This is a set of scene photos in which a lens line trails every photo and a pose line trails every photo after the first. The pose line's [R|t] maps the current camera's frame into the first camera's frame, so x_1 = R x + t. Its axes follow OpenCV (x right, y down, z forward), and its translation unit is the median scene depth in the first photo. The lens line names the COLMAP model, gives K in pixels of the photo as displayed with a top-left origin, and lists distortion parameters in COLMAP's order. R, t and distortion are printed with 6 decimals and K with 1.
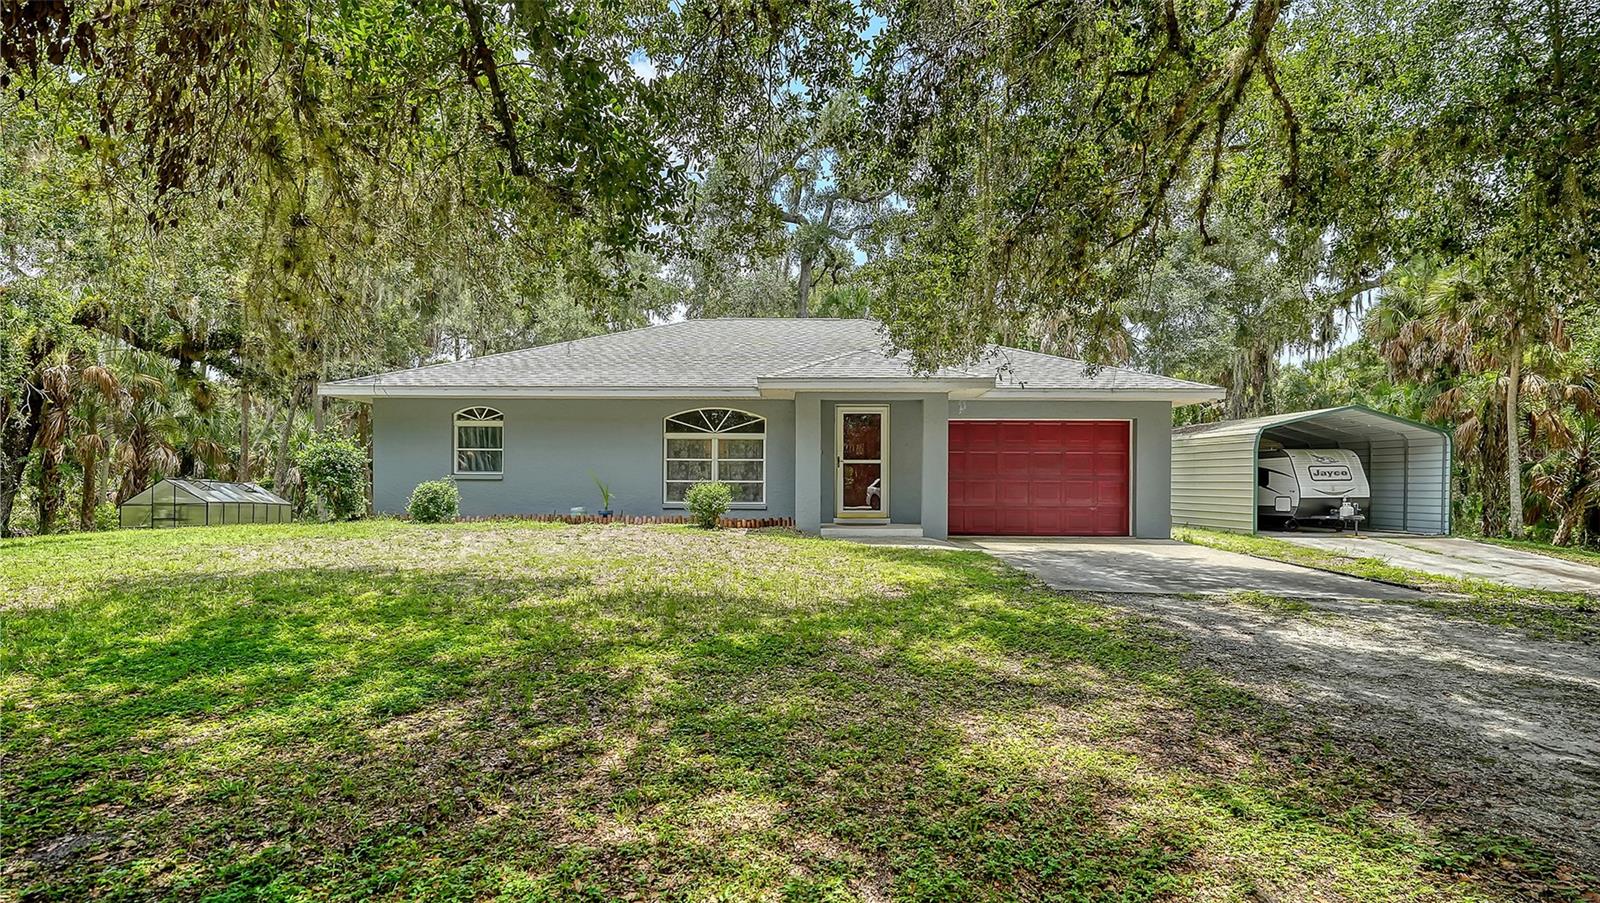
lens RADIAL K [[809.2, 0, 838.7], [0, 809.2, 474.2], [0, 0, 1]] dist [0.001499, 0.000166]
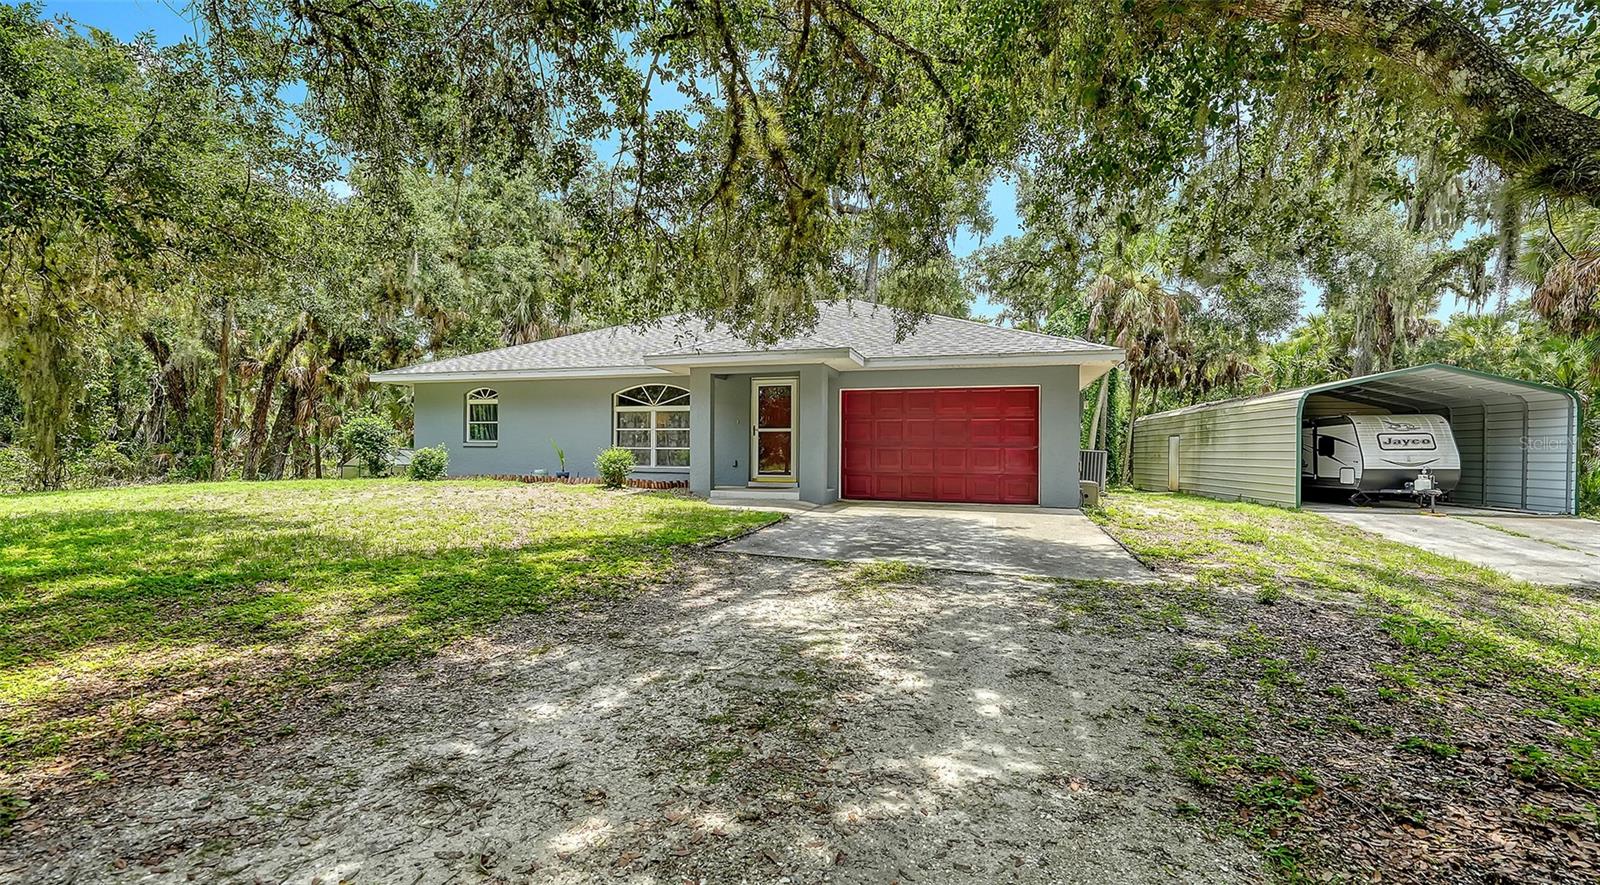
lens RADIAL K [[719.1, 0, 753.4], [0, 719.1, 445.5], [0, 0, 1]] dist [-0.001750, -0.000892]
pose [[0.954692, -0.000072, -0.297595, 0.234118], [0.000220, 1.000000, 0.000462, 0.003933], [0.297595, -0.000507, 0.954692, 0.057974]]
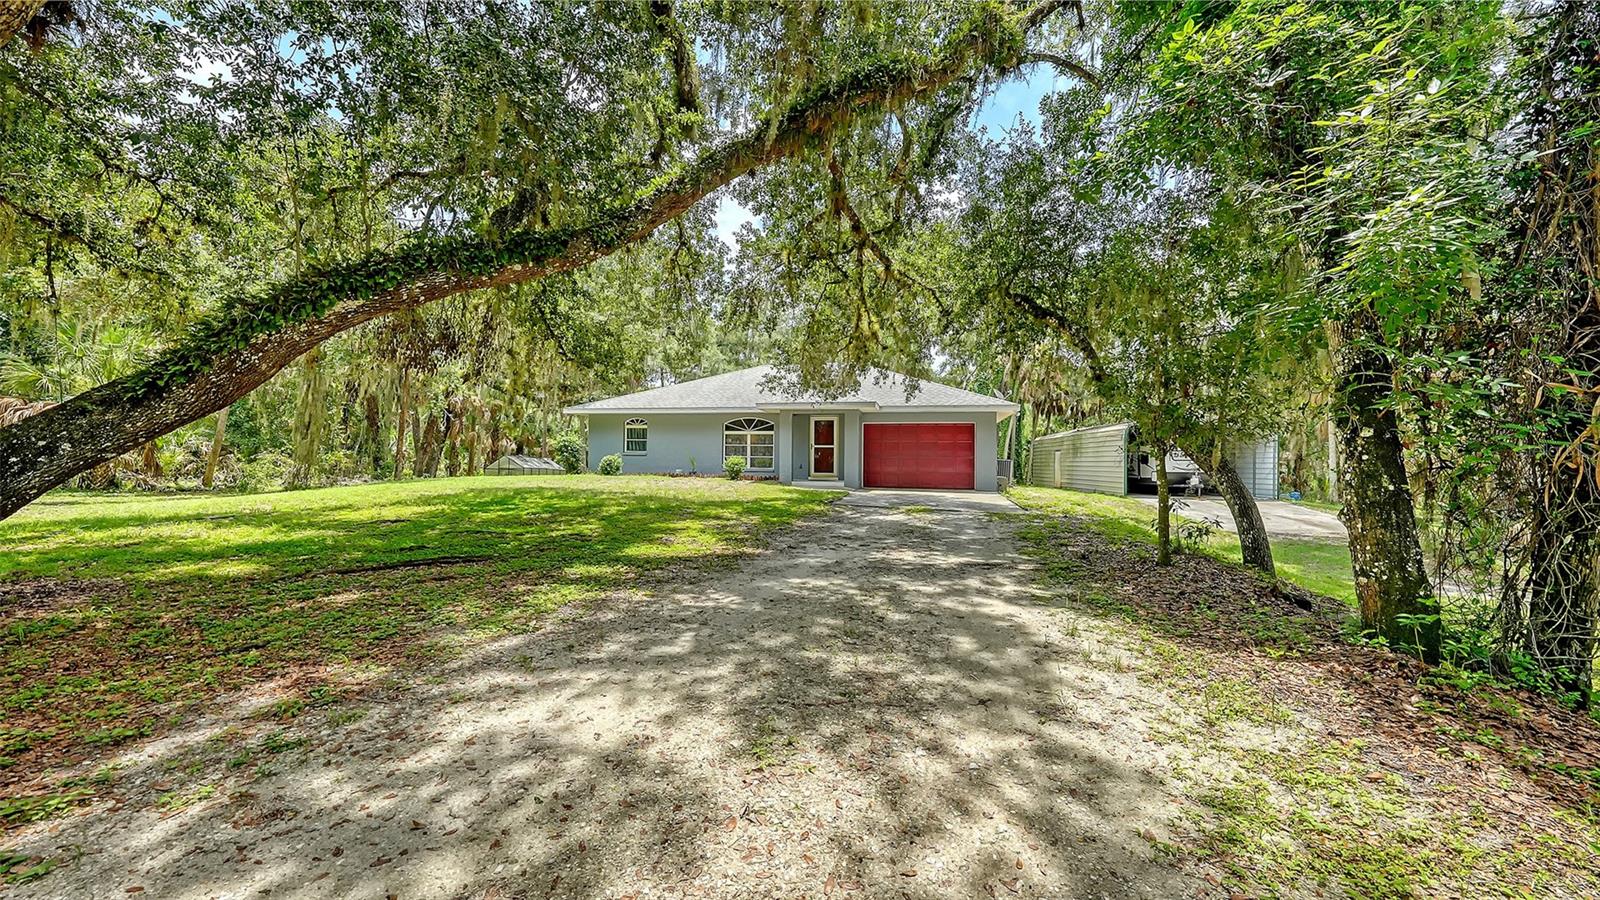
lens RADIAL K [[557.5, 0, 800.3], [0, 557.5, 445.4], [0, 0, 1]] dist [-0.000815, -0.000130]
pose [[0.976857, 0.001551, -0.213889, 0.201432], [-0.005724, 0.999805, -0.018892, 0.005263], [0.213818, 0.019679, 0.976675, -0.206659]]
